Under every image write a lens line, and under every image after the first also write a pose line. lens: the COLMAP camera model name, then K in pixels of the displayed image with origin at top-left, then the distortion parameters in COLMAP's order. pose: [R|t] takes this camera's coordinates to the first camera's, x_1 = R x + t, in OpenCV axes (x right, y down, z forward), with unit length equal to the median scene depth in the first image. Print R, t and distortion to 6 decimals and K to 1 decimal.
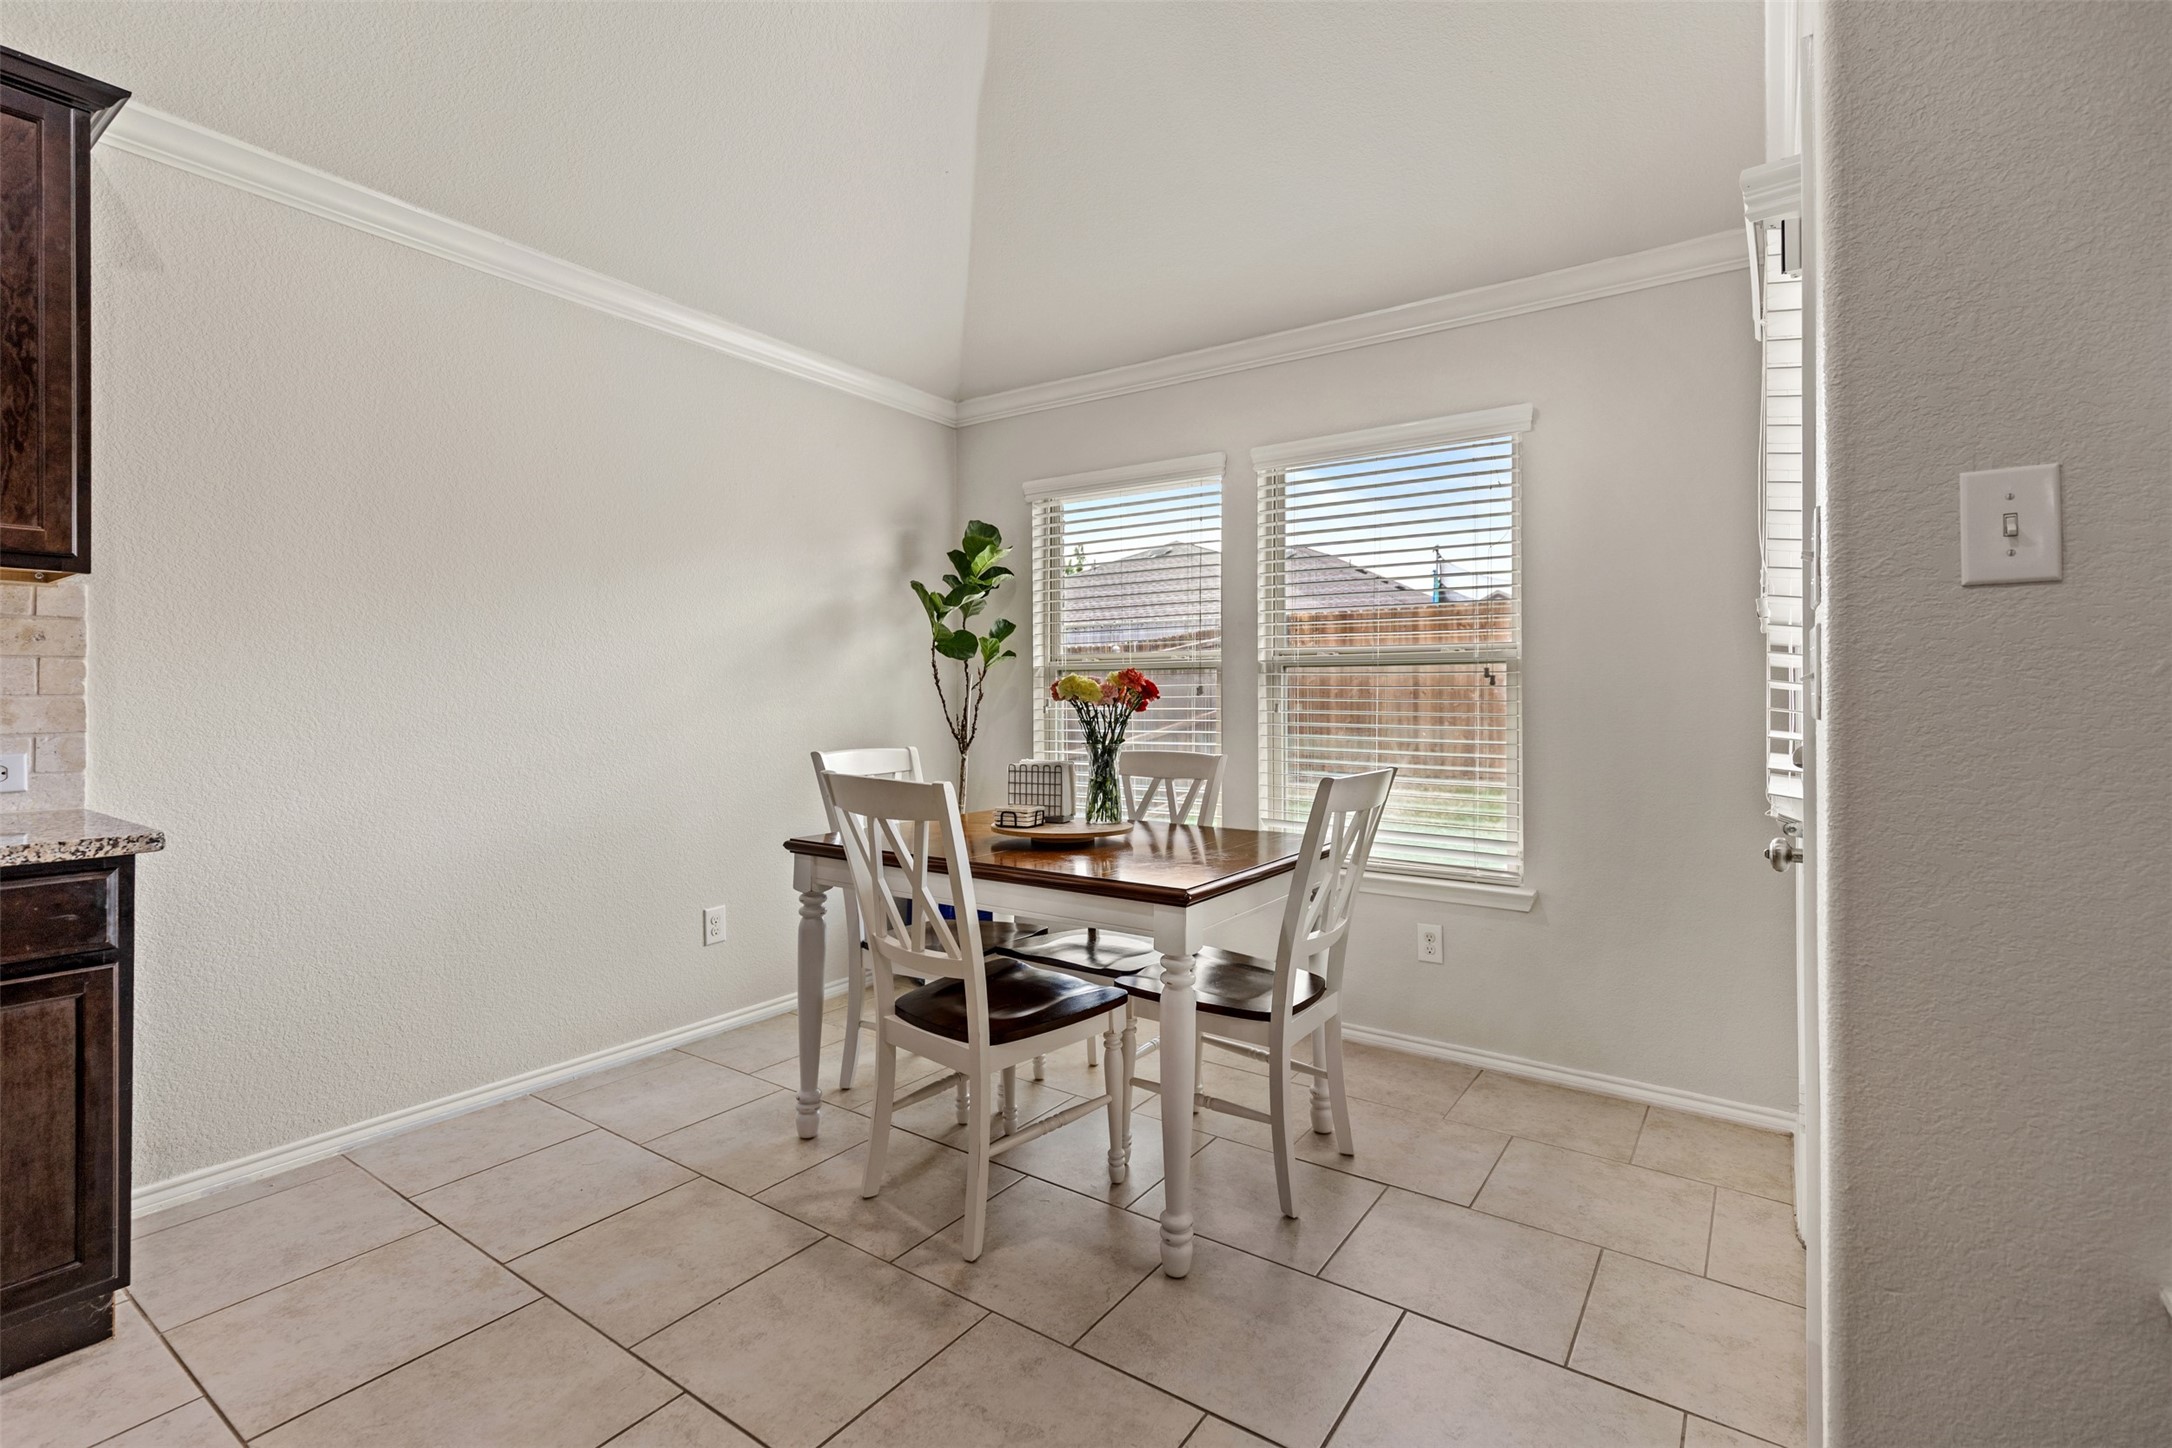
lens RADIAL K [[982.4, 0, 1092.3], [0, 982.4, 690.1], [0, 0, 1]] dist [0.005796, -0.001593]
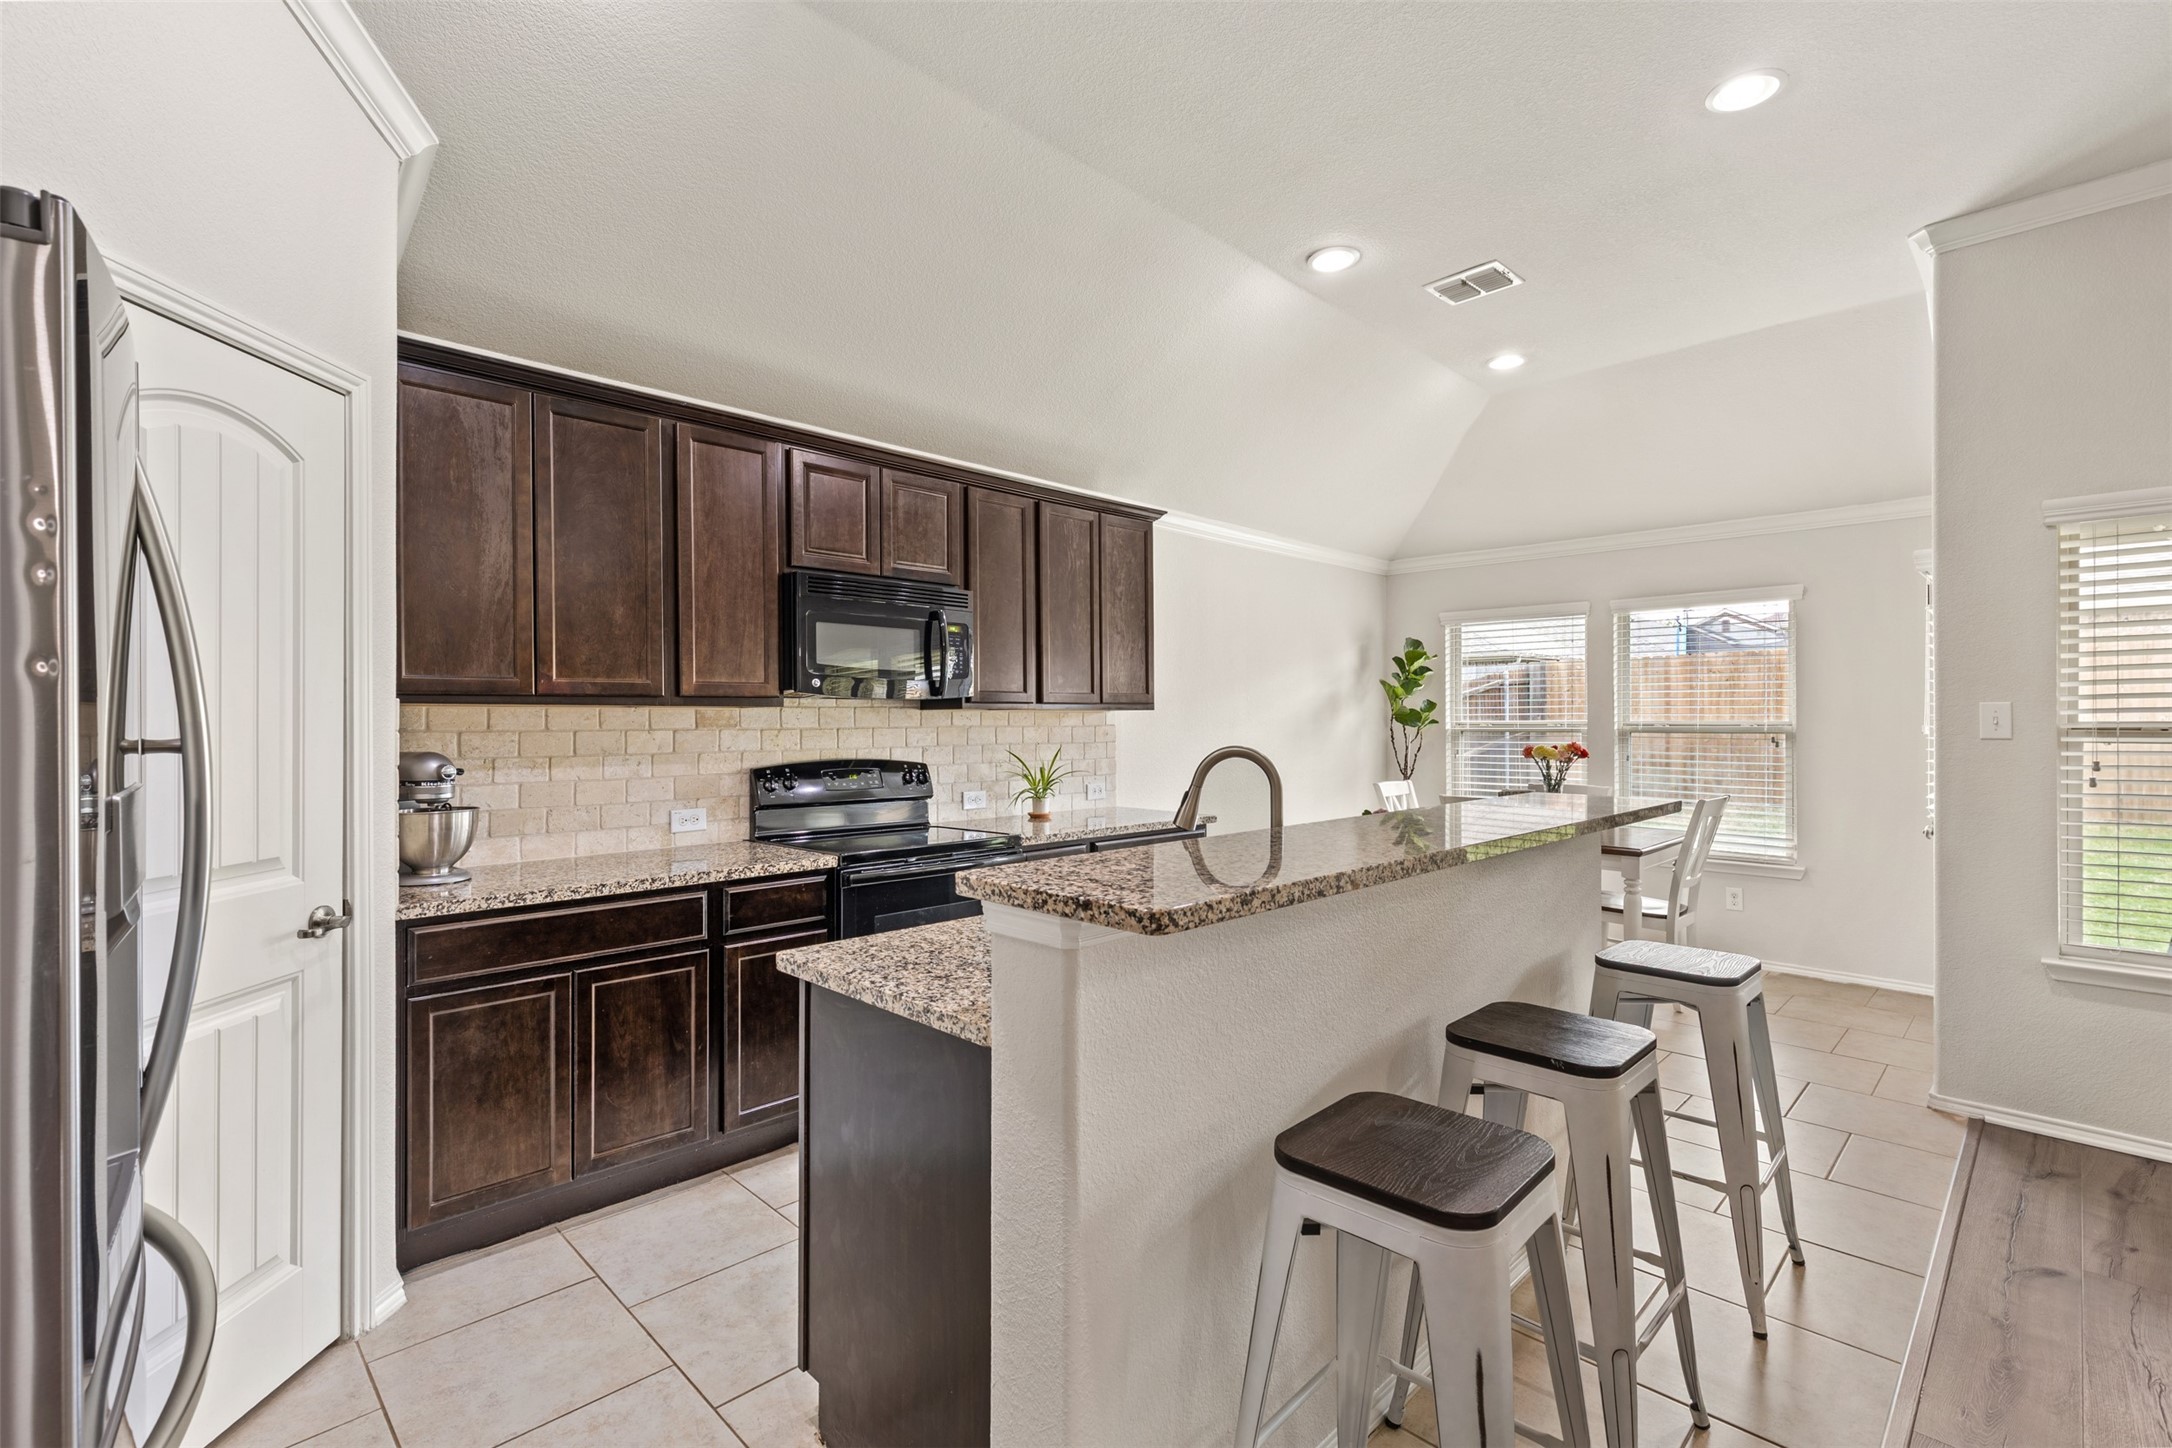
lens RADIAL K [[982.4, 0, 1087.9], [0, 982.4, 719.4], [0, 0, 1]] dist [0.005796, -0.001593]
pose [[0.983993, -0.001411, -0.178202, -0.456494], [0.002637, 0.999974, 0.006643, -0.068340], [0.178188, -0.007006, 0.983972, -0.879061]]
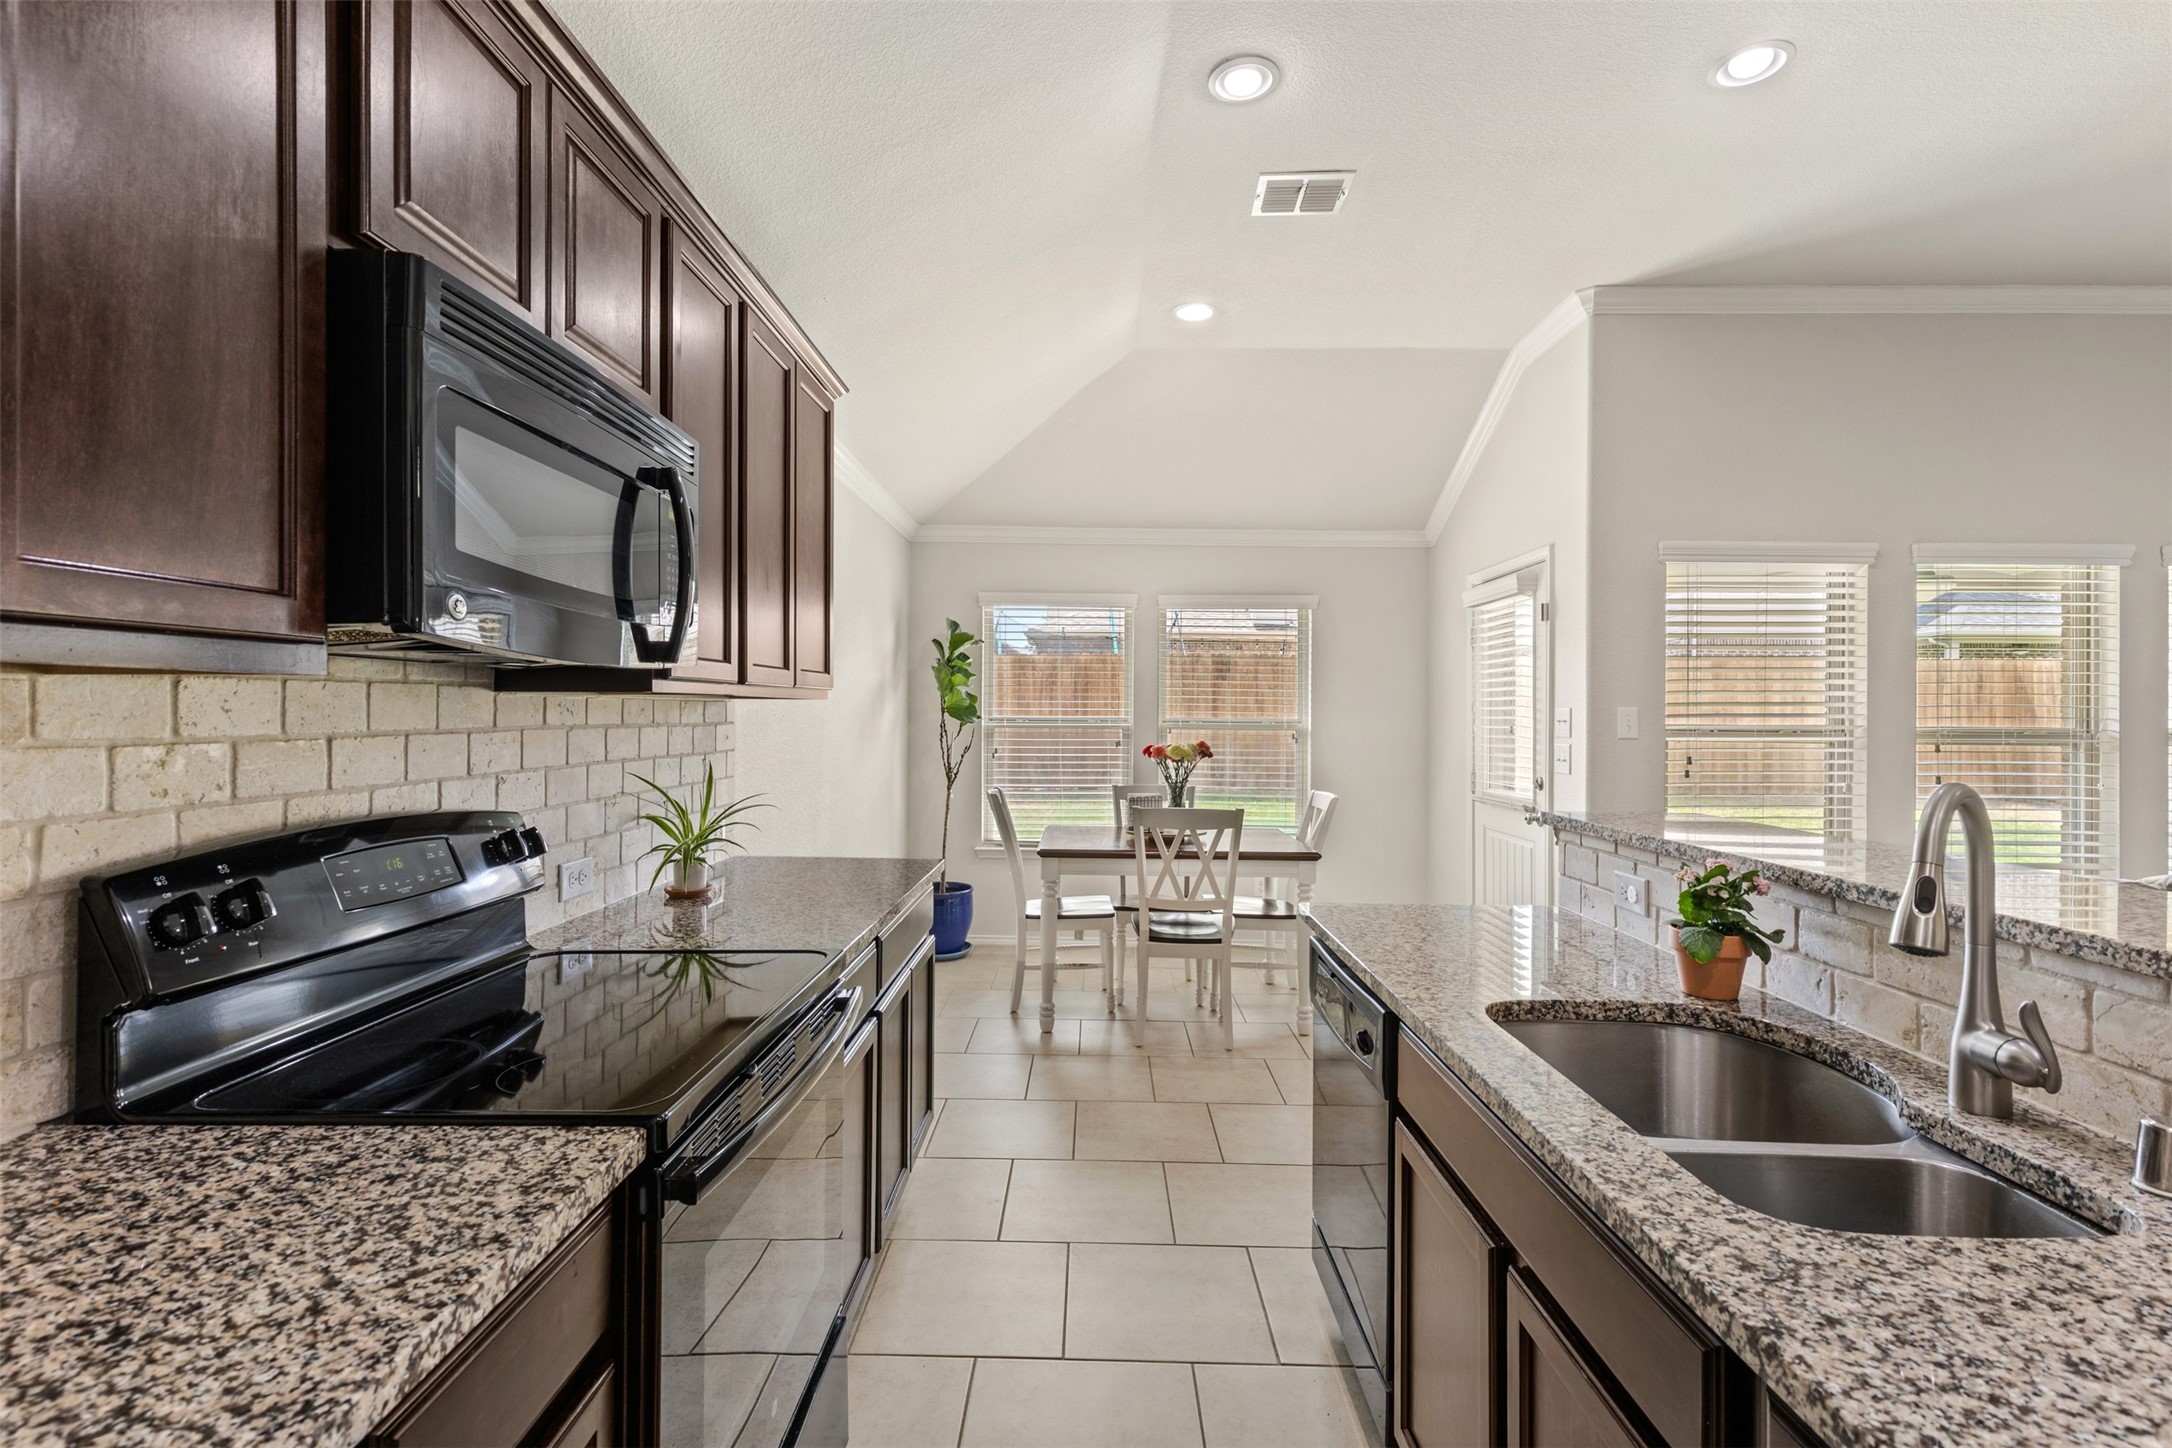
lens RADIAL K [[982.4, 0, 1085.1], [0, 982.4, 702.2], [0, 0, 1]] dist [0.005796, -0.001593]
pose [[0.831219, 0.013881, 0.555771, -0.940098], [-0.013474, 0.999898, -0.004822, -0.068269], [-0.555781, -0.003480, 0.831321, -0.310784]]
